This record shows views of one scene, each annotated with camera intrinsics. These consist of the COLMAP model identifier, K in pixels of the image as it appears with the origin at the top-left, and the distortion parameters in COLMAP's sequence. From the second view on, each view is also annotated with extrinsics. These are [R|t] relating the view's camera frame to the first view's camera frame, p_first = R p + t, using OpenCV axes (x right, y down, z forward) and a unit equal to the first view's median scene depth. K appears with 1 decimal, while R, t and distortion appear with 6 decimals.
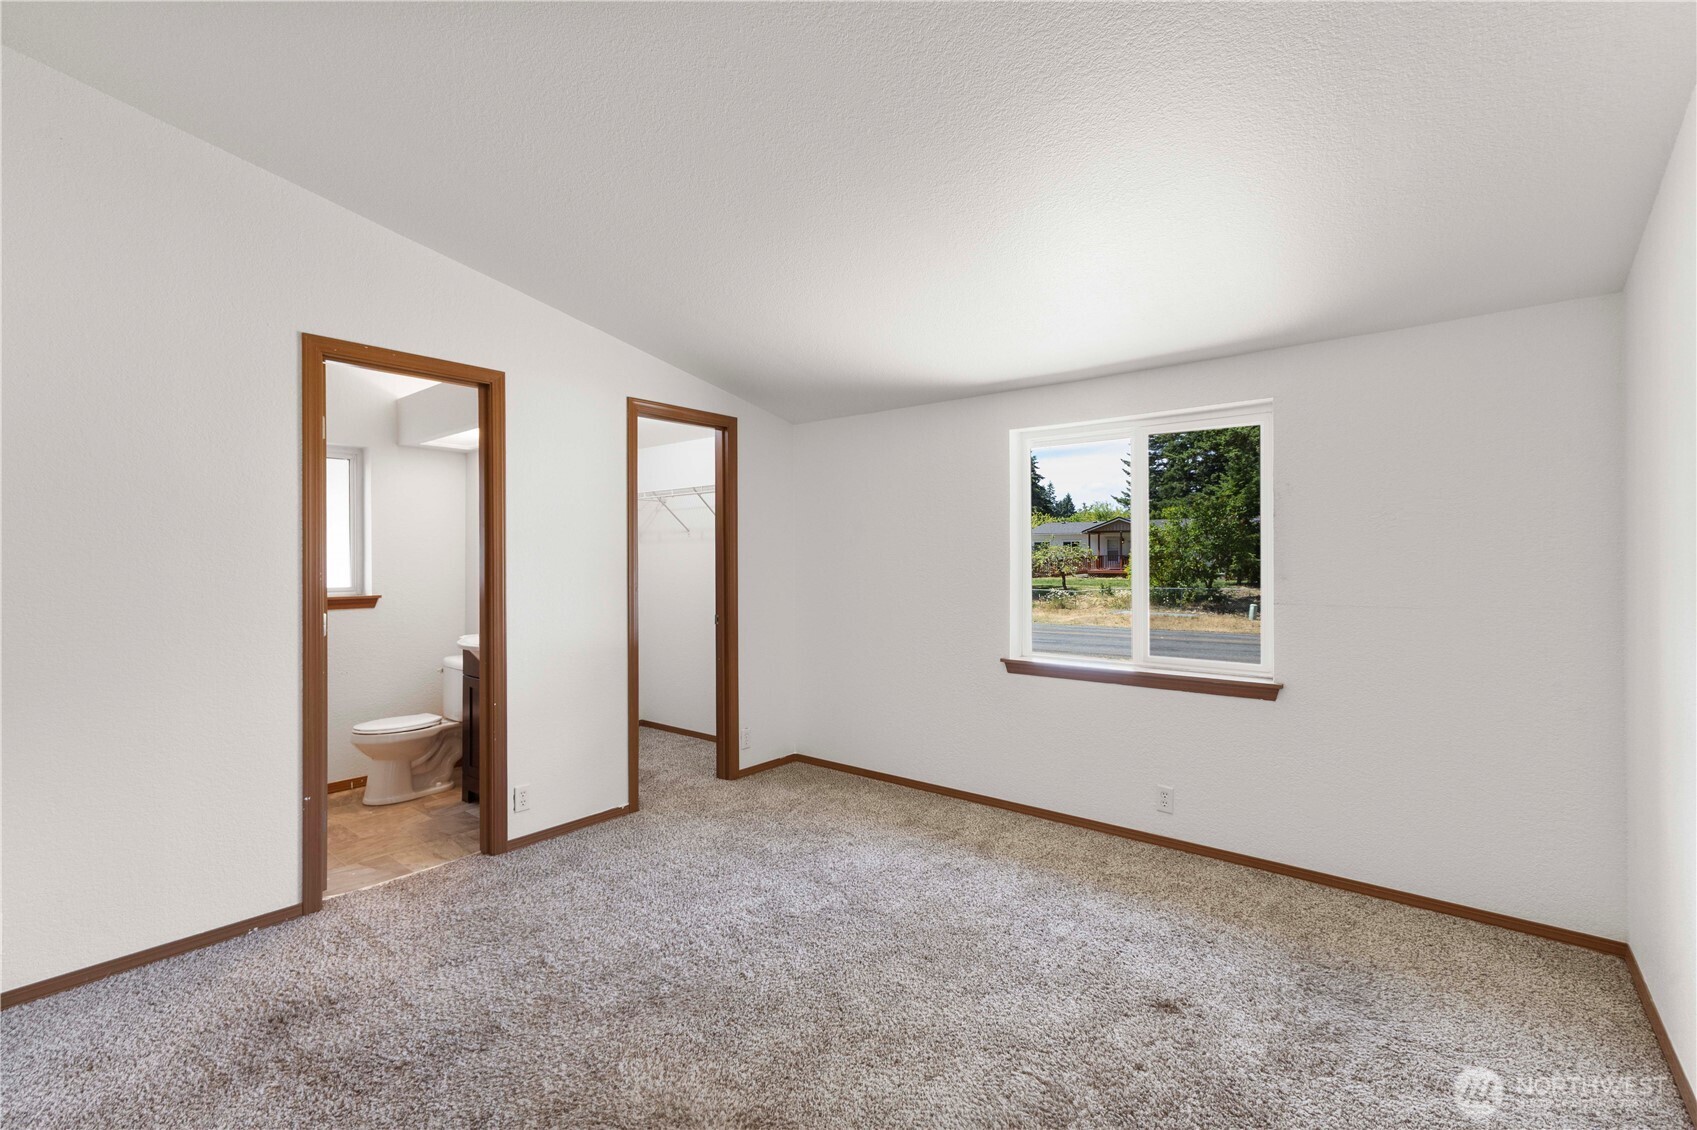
lens RADIAL K [[732.9, 0, 845.5], [0, 732.9, 556.1], [0, 0, 1]] dist [0.000199, 0.000092]
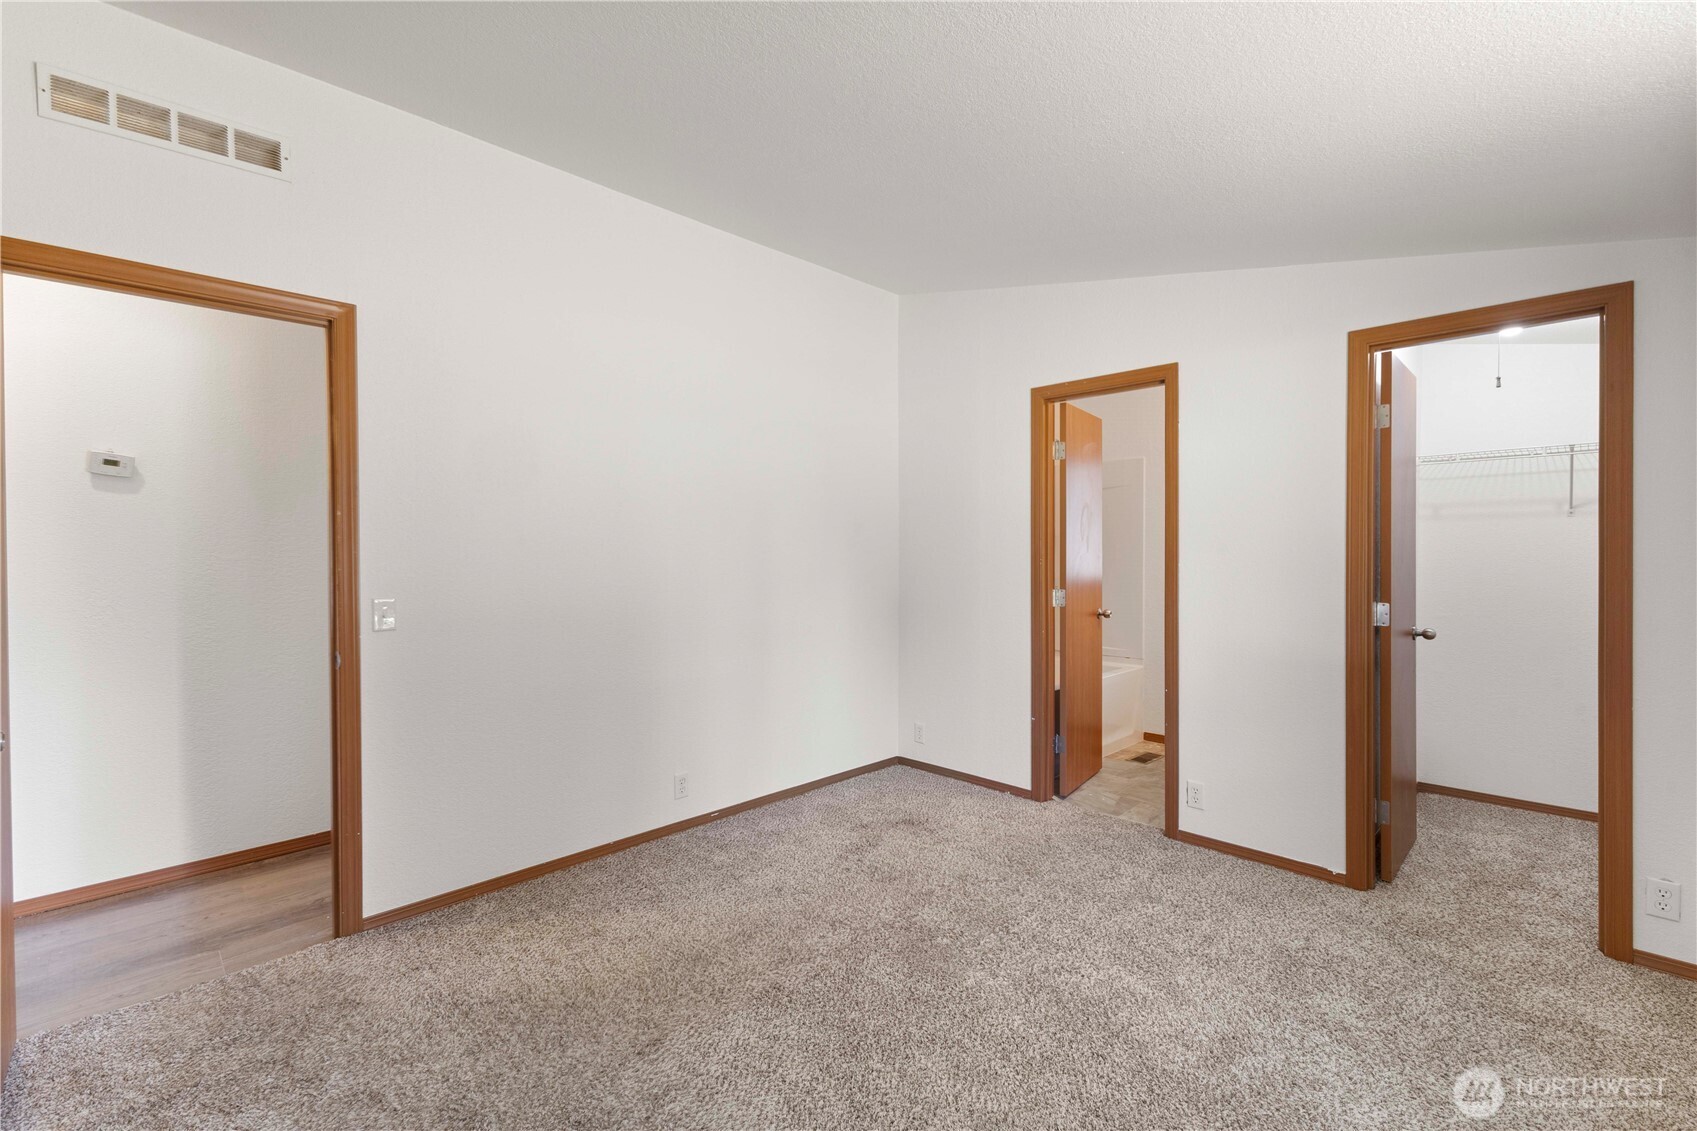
lens RADIAL K [[732.9, 0, 845.5], [0, 732.9, 556.6], [0, 0, 1]] dist [0.000199, 0.000092]
pose [[-0.105832, 0.014442, -0.994279, 0.480724], [0.006680, 0.999882, 0.013812, -0.002207], [0.994362, -0.005180, -0.105916, 0.540935]]
